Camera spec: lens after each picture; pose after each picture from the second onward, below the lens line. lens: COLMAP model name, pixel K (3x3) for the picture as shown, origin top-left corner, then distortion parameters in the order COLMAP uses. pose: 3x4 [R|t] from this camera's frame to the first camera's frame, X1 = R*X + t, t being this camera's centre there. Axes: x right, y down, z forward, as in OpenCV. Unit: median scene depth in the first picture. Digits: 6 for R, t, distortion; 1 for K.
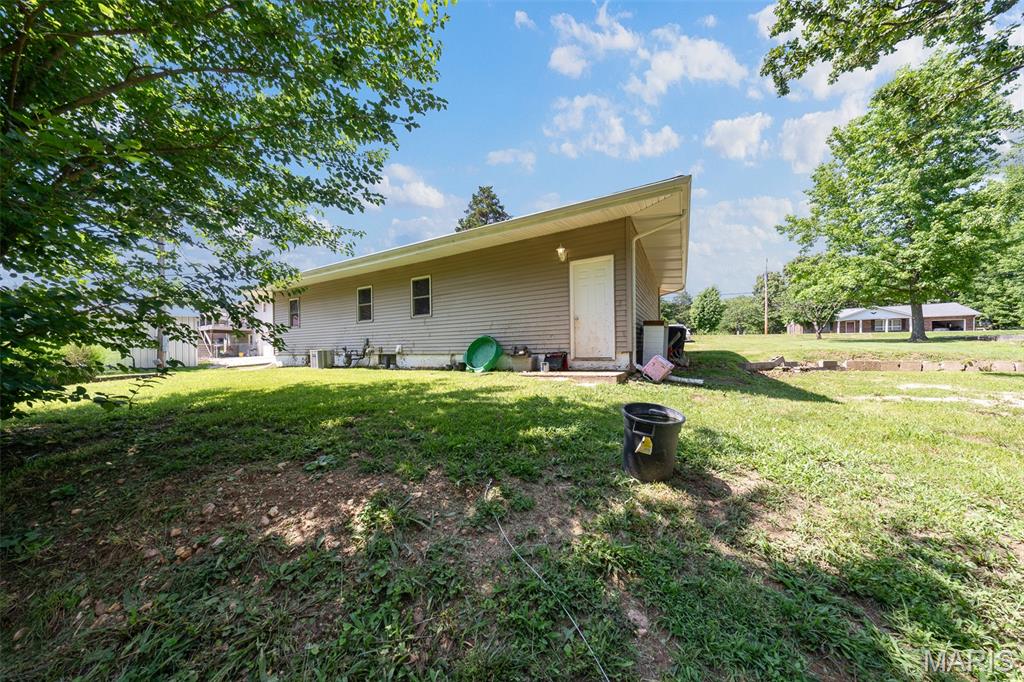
lens RADIAL K [[295.5, 0, 512.0], [0, 295.5, 341.0], [0, 0, 1]] dist [0.000148, -0.000003]
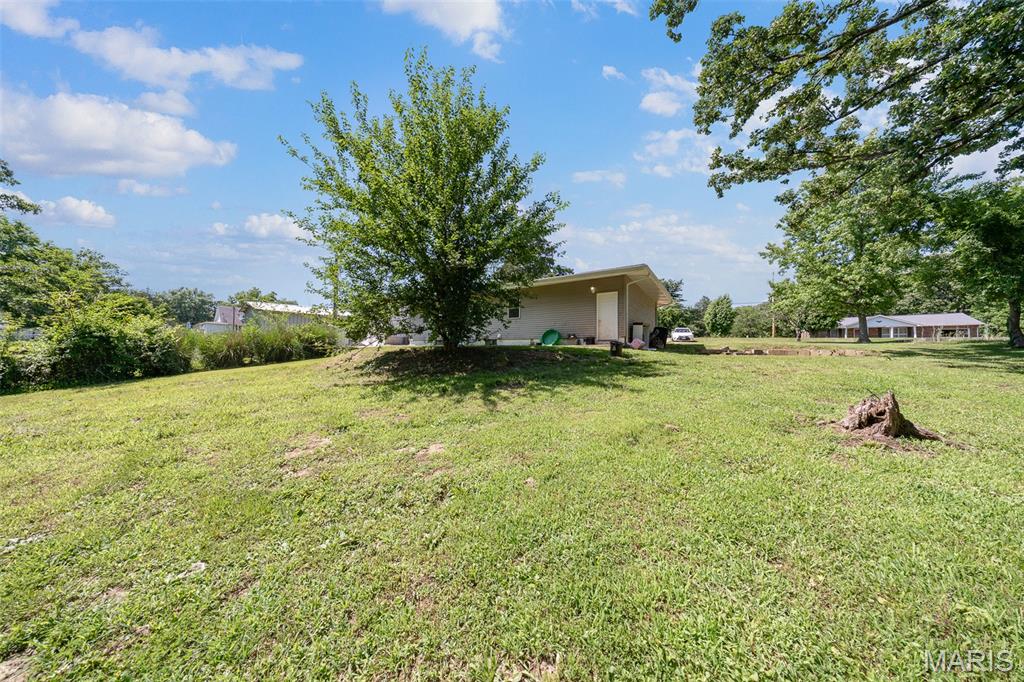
lens RADIAL K [[295.5, 0, 512.0], [0, 295.5, 341.0], [0, 0, 1]] dist [0.000148, -0.000003]
pose [[0.996761, 0.021225, -0.077569, -0.151836], [-0.021908, 0.999728, -0.007973, 0.063027], [0.077379, 0.009647, 0.996955, -0.735001]]
